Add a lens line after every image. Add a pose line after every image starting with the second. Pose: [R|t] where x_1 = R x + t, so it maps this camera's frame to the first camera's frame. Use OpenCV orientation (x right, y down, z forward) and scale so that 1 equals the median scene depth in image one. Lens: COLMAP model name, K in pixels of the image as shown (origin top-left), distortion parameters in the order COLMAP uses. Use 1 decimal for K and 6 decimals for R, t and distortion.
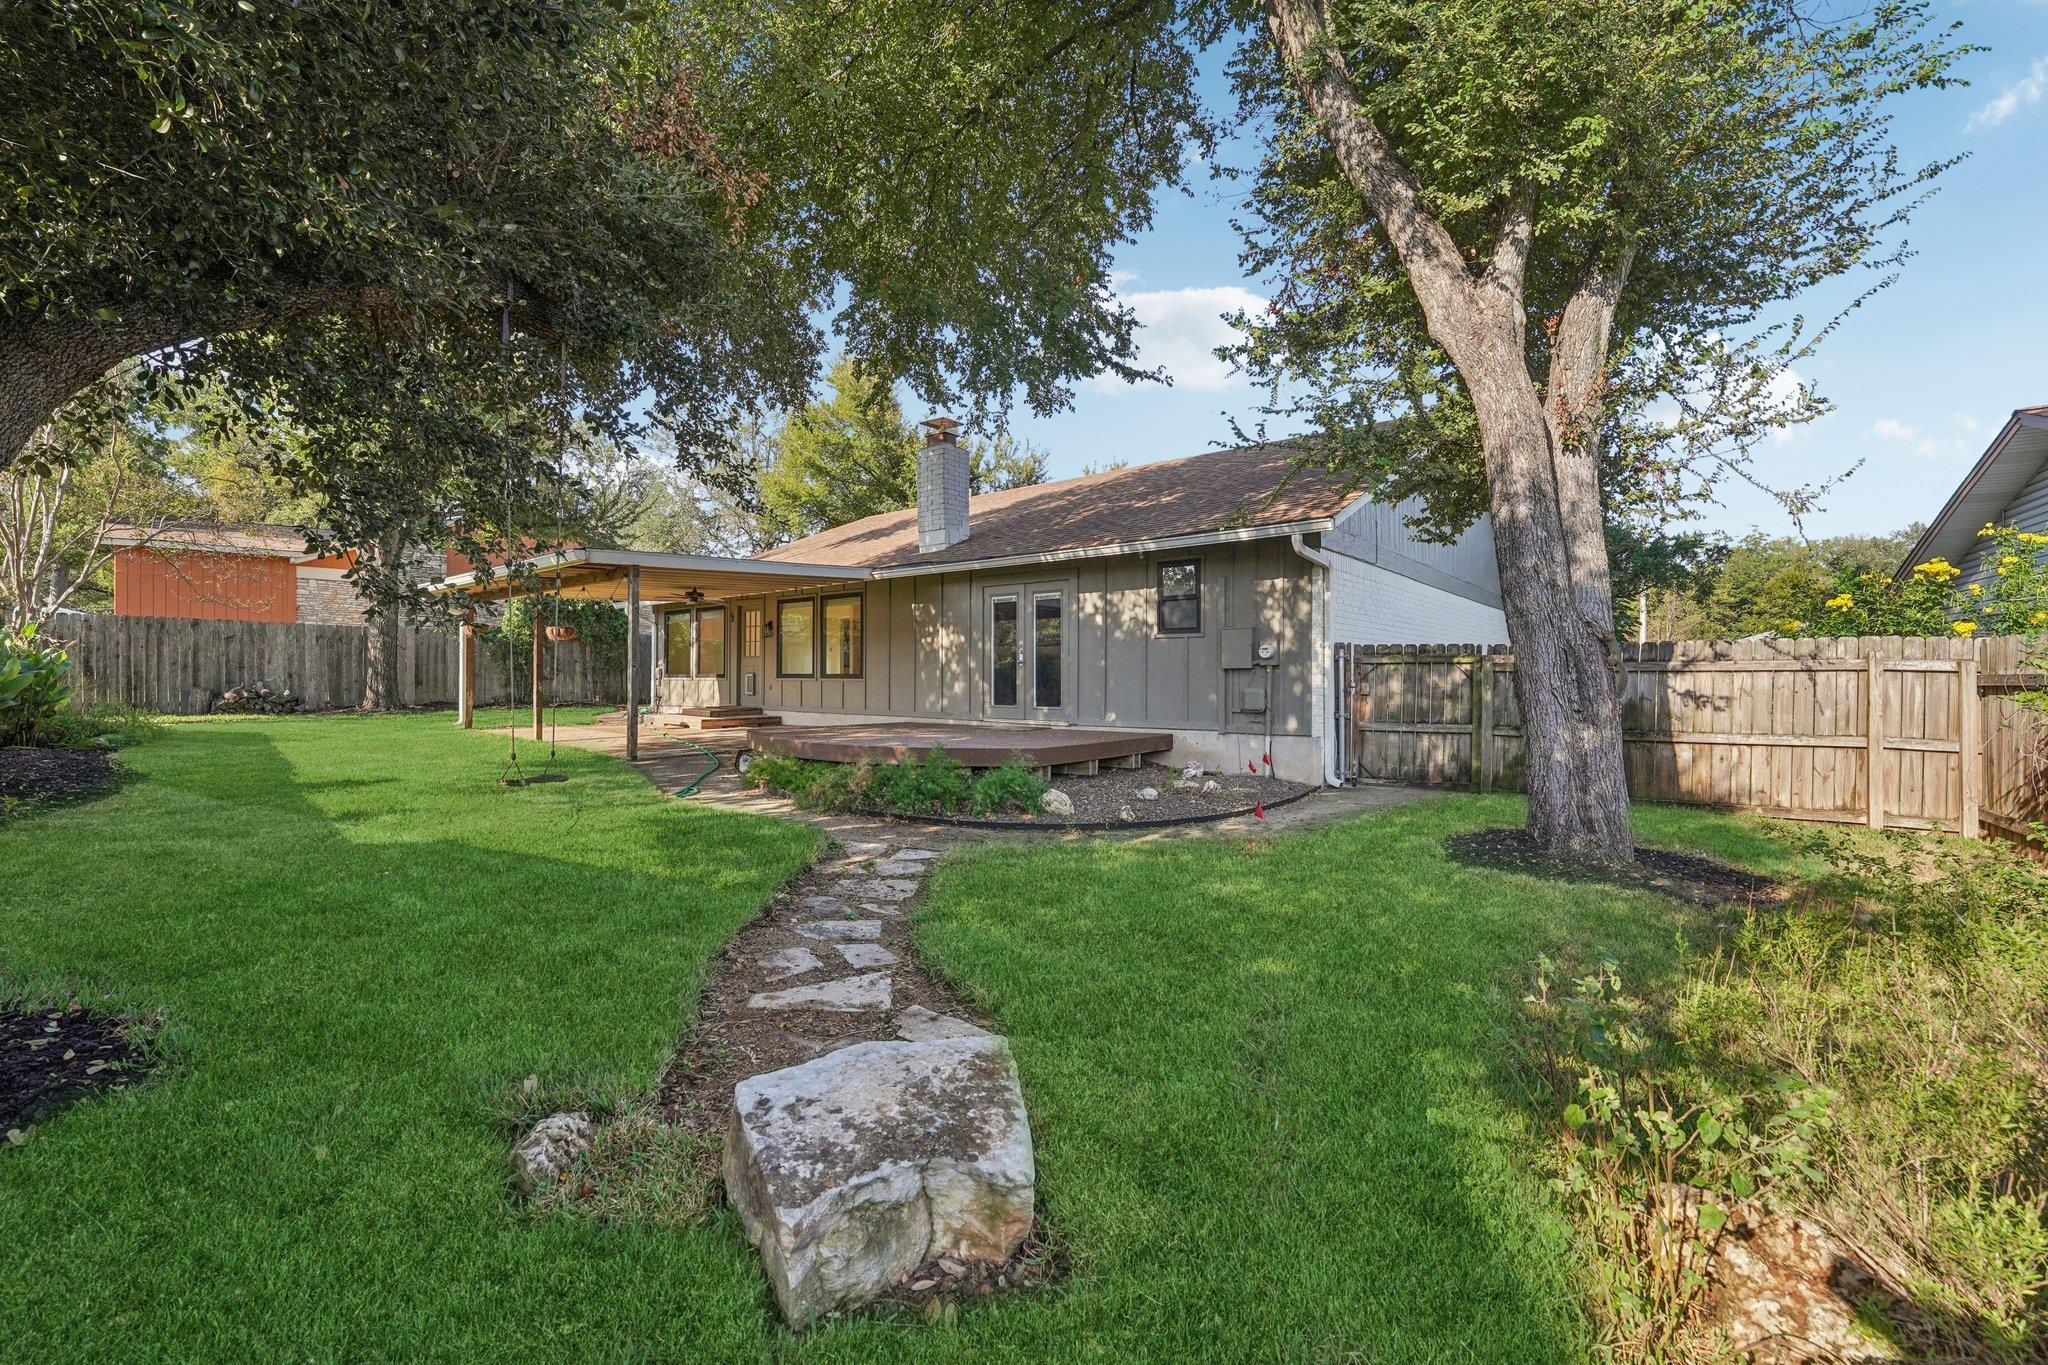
lens RADIAL K [[833.3, 0, 1003.0], [0, 833.3, 687.0], [0, 0, 1]] dist [-0.018288, 0.000466]
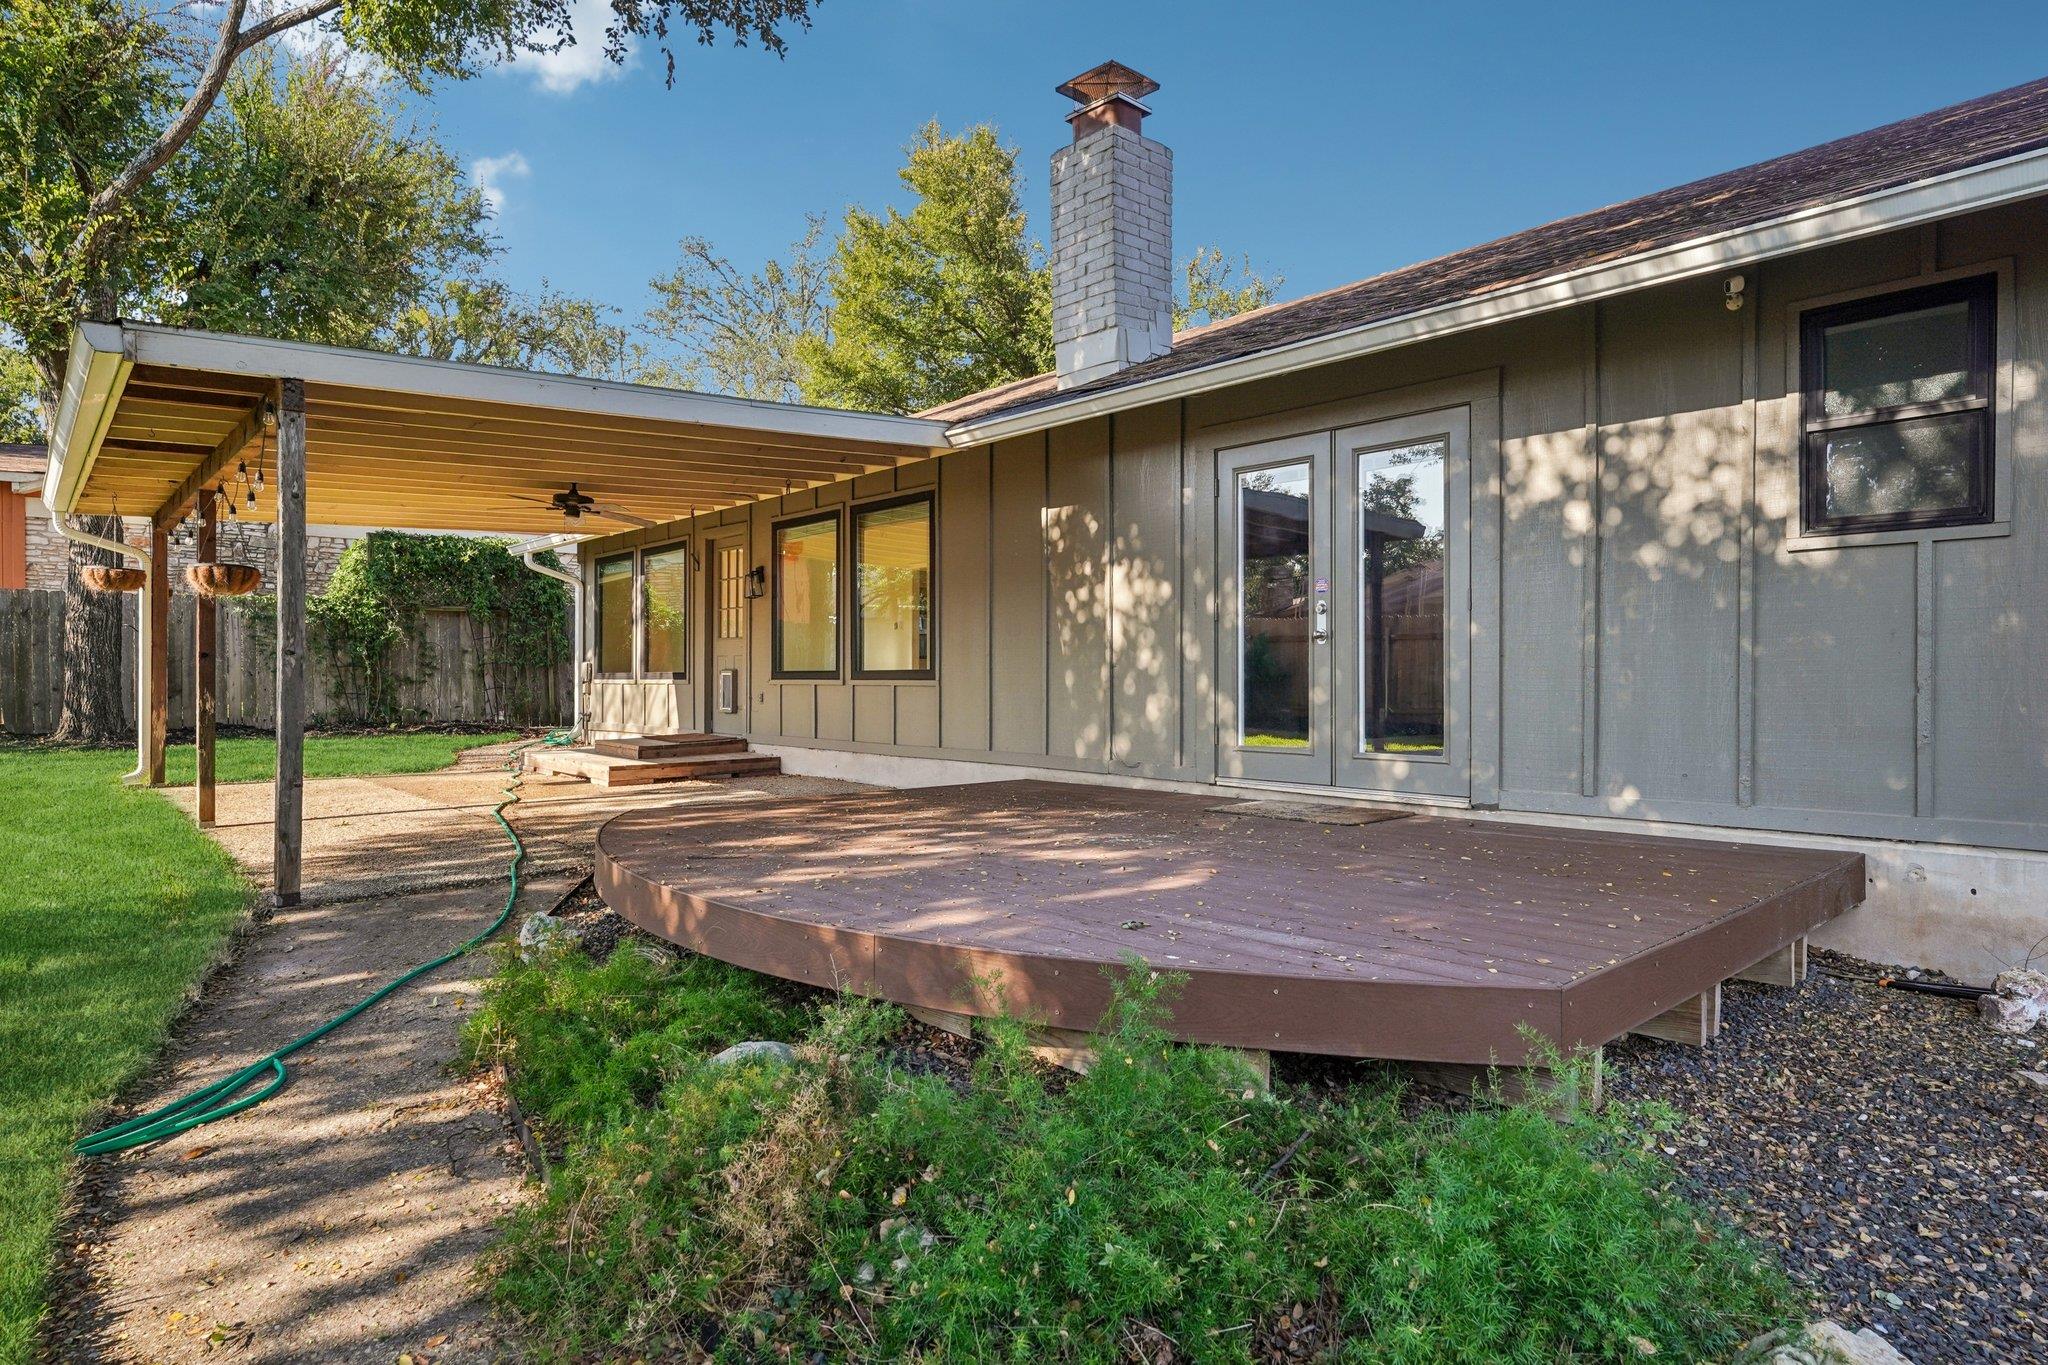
lens RADIAL K [[1155.1, 0, 1020.1], [0, 1155.1, 677.3], [0, 0, 1]] dist [-0.001469, -0.000136]
pose [[0.991199, -0.006099, -0.132238, -0.033566], [0.005544, 0.999974, -0.004561, -0.008847], [0.132263, 0.003788, 0.991207, 0.334355]]
